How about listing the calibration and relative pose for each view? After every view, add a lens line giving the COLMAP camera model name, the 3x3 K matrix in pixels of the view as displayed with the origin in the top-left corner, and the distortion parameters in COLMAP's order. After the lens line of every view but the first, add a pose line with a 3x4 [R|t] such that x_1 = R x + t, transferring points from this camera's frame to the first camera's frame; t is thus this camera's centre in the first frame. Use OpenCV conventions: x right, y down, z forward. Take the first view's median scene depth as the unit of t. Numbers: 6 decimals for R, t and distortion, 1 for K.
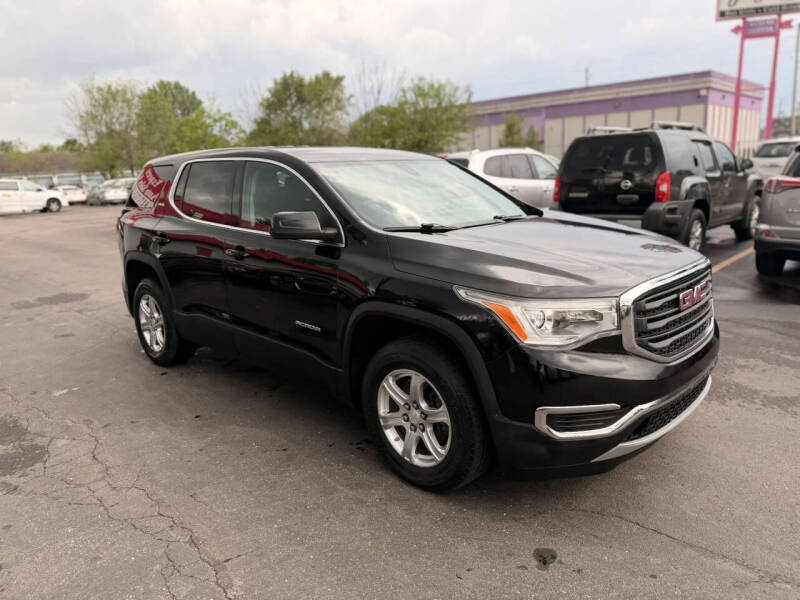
lens RADIAL K [[572.0, 0, 399.2], [0, 572.0, 303.2], [0, 0, 1]] dist [0.018822, -0.024215]
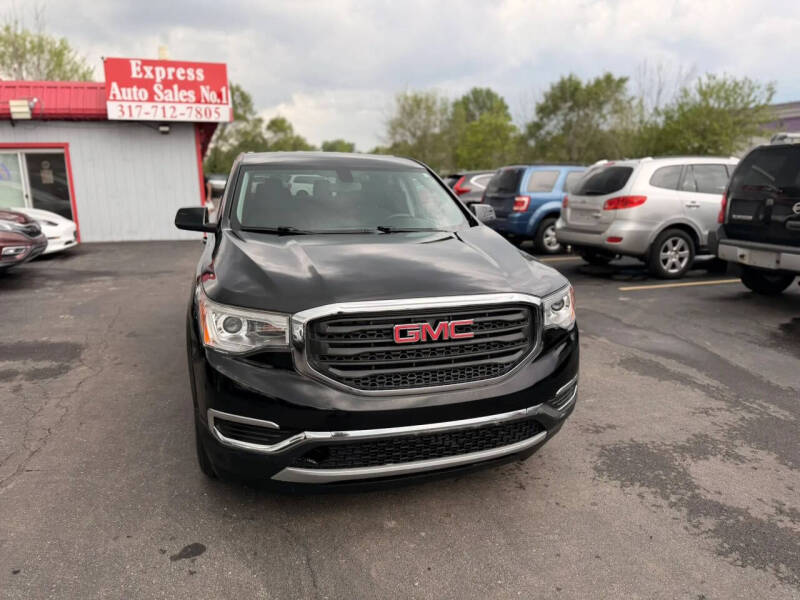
lens RADIAL K [[572.0, 0, 401.0], [0, 572.0, 292.2], [0, 0, 1]] dist [0.018822, -0.024215]
pose [[0.872322, 0.134153, -0.470167, 0.518595], [-0.145249, 0.989312, 0.012795, -0.044710], [0.466859, 0.057129, 0.882484, 0.123722]]
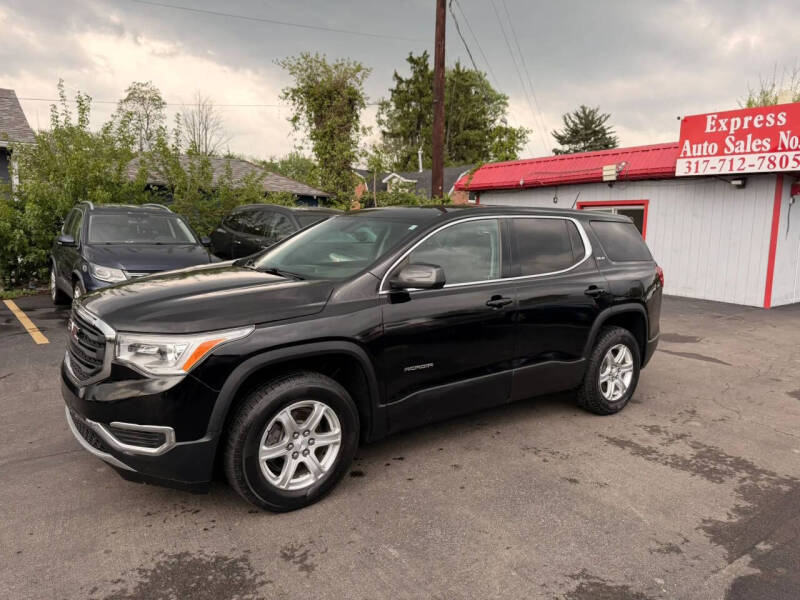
lens RADIAL K [[571.1, 0, 402.6], [0, 571.1, 301.7], [0, 0, 1]] dist [0.032838, -0.043985]
pose [[-0.151952, 0.169267, -0.973786, 0.934090], [-0.256381, 0.944754, 0.204227, -0.275429], [0.954557, 0.280693, -0.100161, 1.020135]]
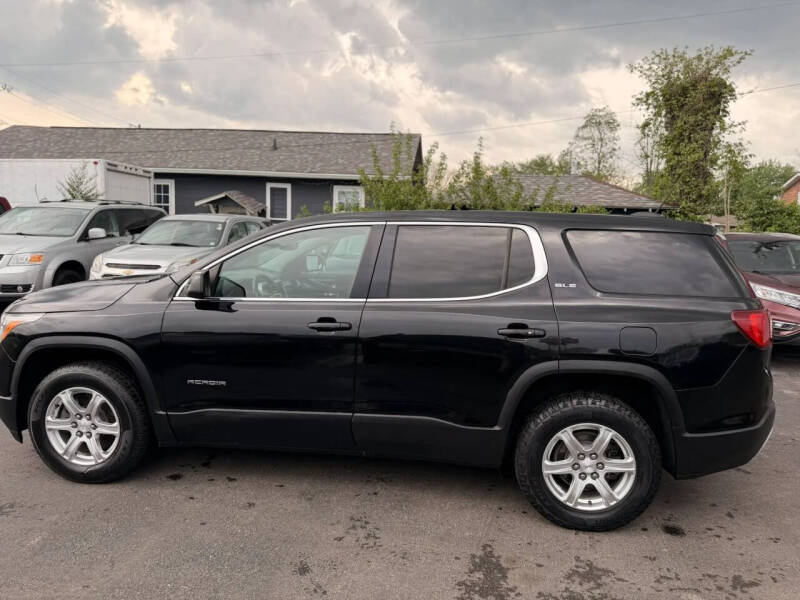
lens RADIAL K [[571.1, 0, 403.8], [0, 571.1, 295.5], [0, 0, 1]] dist [0.032838, -0.043985]
pose [[-0.801440, 0.085314, -0.591960, 0.406400], [-0.139103, 0.936041, 0.323231, -0.414447], [0.581674, 0.341394, -0.738313, 1.642937]]
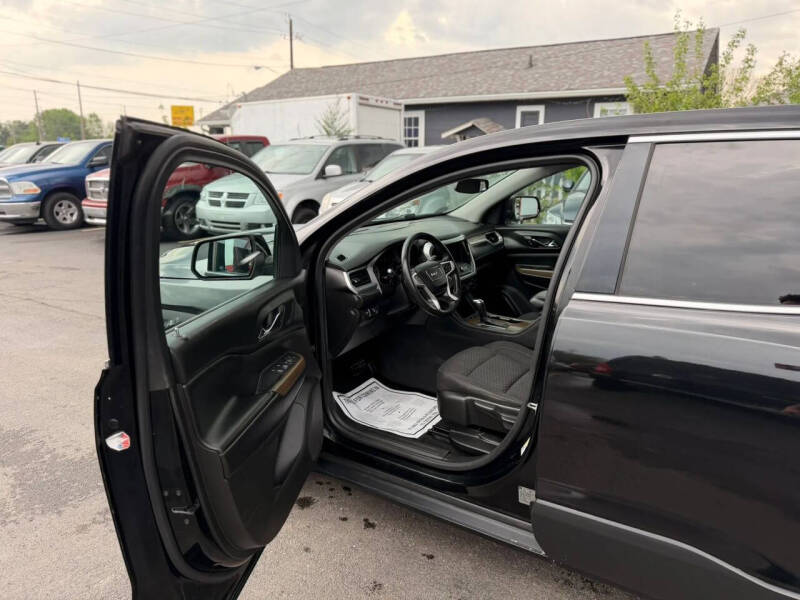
lens RADIAL K [[571.1, 0, 399.7], [0, 571.1, 305.9], [0, 0, 1]] dist [0.032838, -0.043985]
pose [[-0.980645, 0.091584, -0.173057, 0.194379], [-0.002459, 0.878028, 0.478603, -0.343749], [0.195781, 0.469765, -0.860808, 1.390850]]
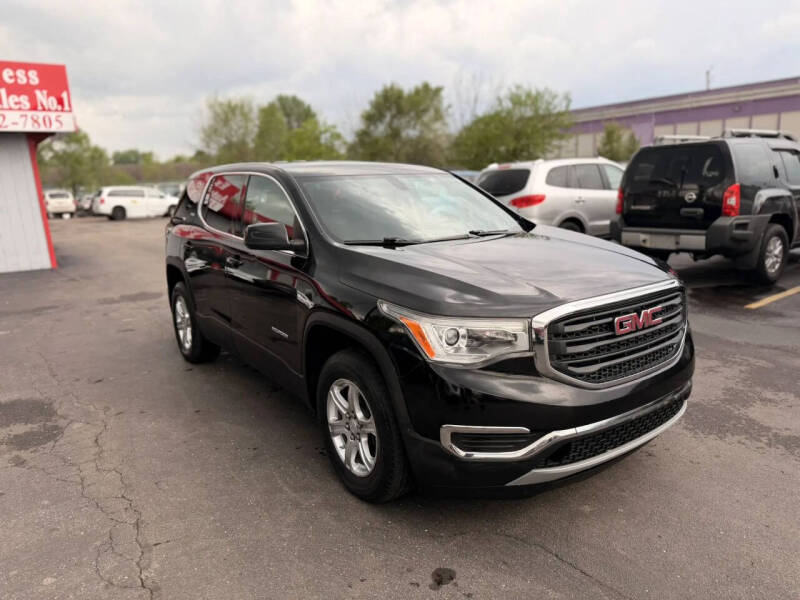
lens RADIAL K [[572.0, 0, 399.5], [0, 572.0, 301.9], [0, 0, 1]] dist [0.018822, -0.024215]
pose [[0.983167, 0.038737, -0.178557, 0.175085], [-0.041688, 0.999049, -0.012805, -0.008559], [0.177891, 0.020033, 0.983846, 0.001449]]
